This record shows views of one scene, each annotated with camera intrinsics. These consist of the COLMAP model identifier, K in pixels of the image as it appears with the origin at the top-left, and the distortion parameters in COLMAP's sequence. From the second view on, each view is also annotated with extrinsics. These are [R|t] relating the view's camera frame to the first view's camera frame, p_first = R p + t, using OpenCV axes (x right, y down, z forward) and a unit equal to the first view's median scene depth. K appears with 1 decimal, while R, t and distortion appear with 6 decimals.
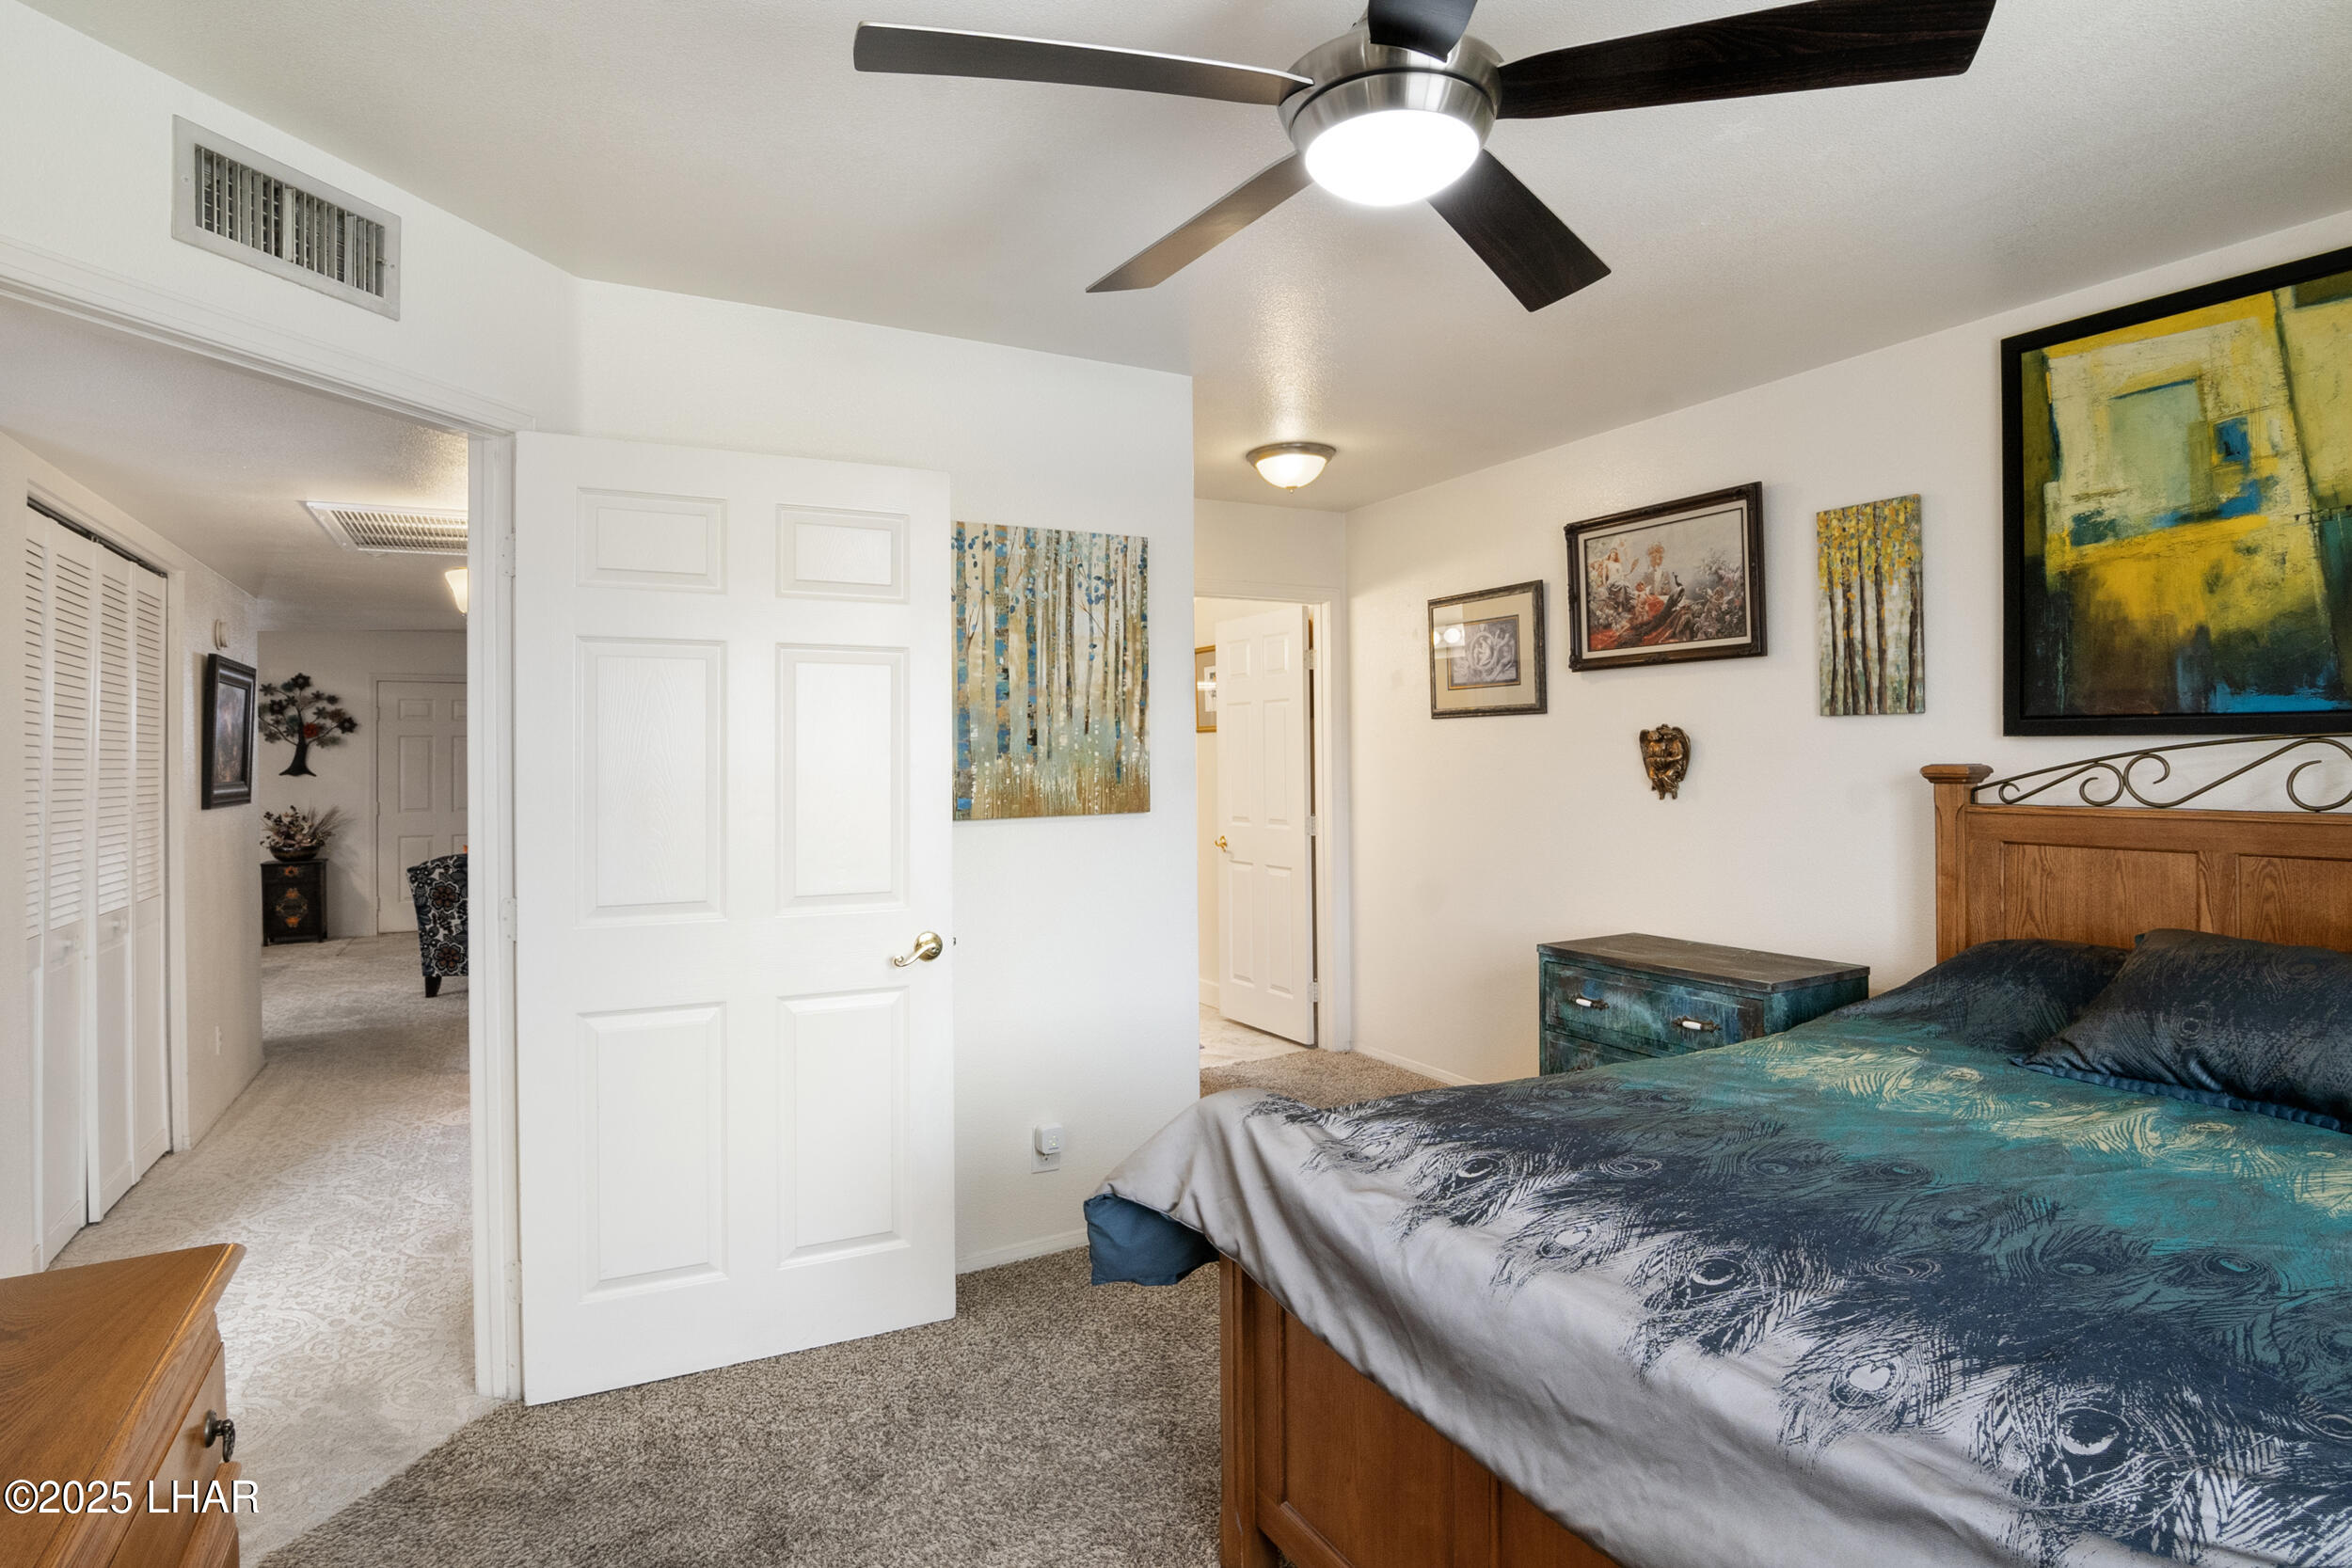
lens RADIAL K [[1162.7, 0, 1156.9], [0, 1162.7, 750.8], [0, 0, 1]] dist [-0.016610, -0.002781]
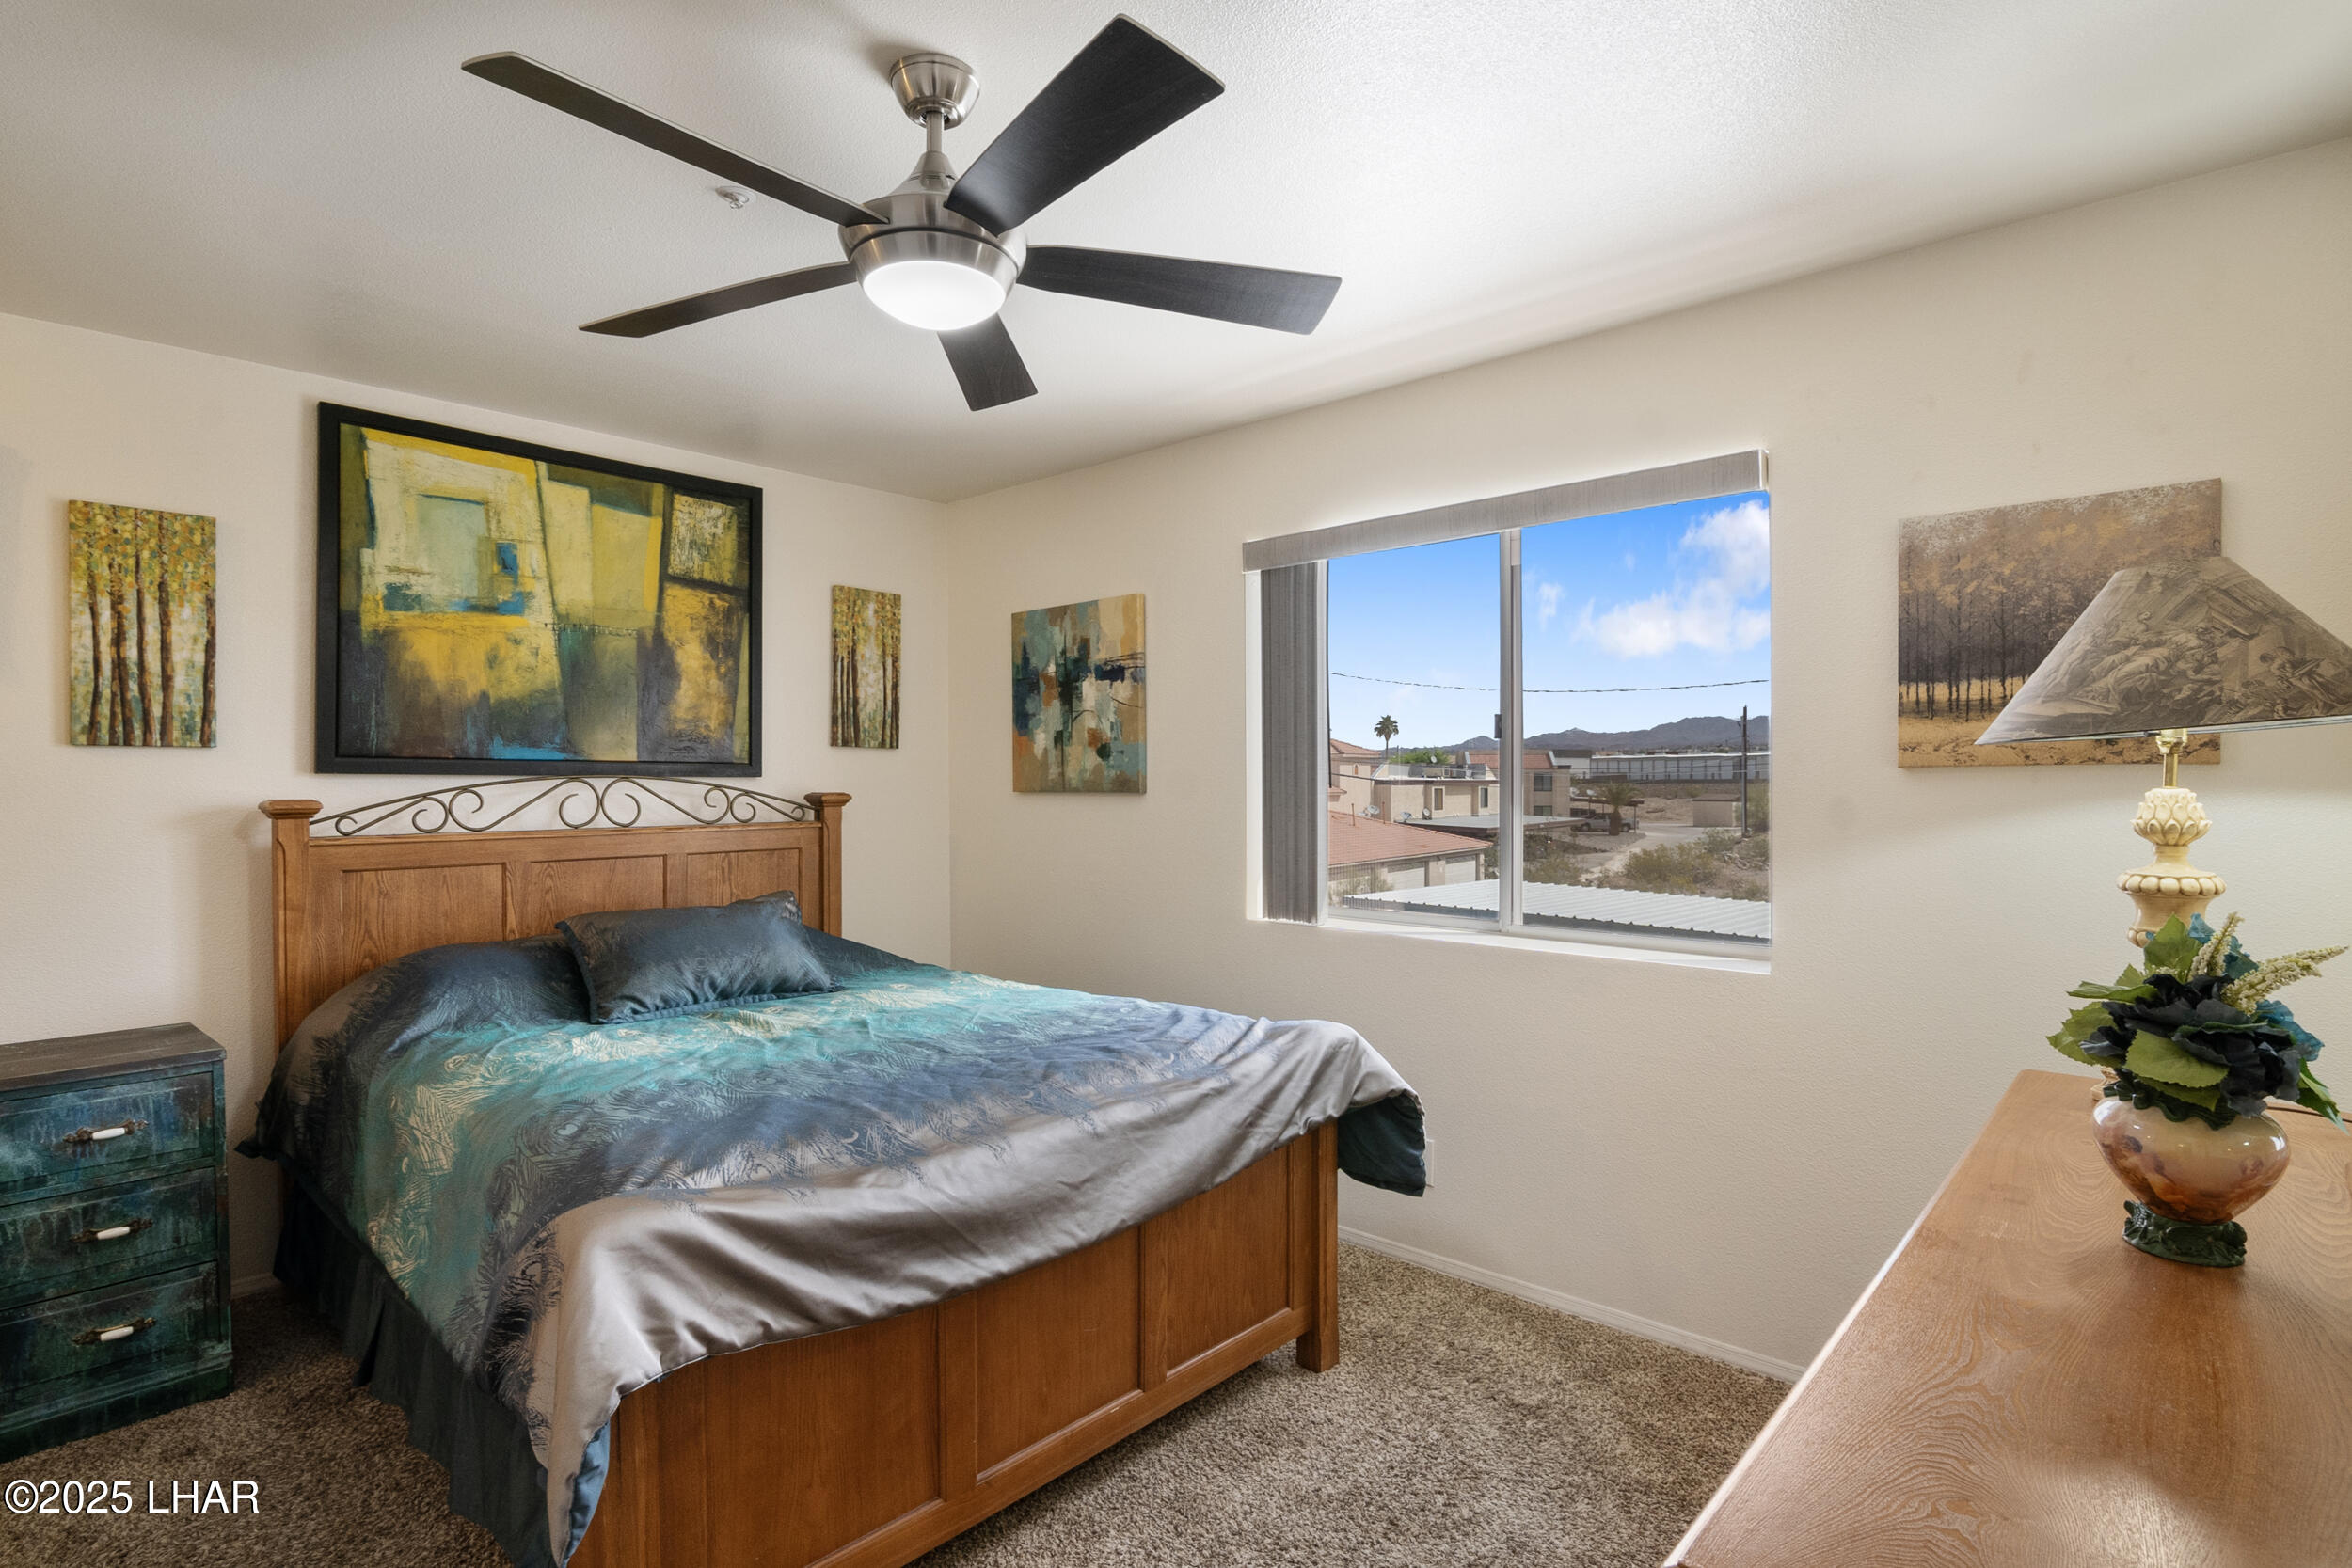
lens RADIAL K [[1162.7, 0, 1180.0], [0, 1162.7, 787.7], [0, 0, 1]] dist [-0.016610, -0.002781]
pose [[-0.308828, 0.005862, 0.951100, -0.551174], [0.003989, 0.999980, -0.004868, 0.009472], [-0.951110, 0.002291, -0.308845, 0.601822]]
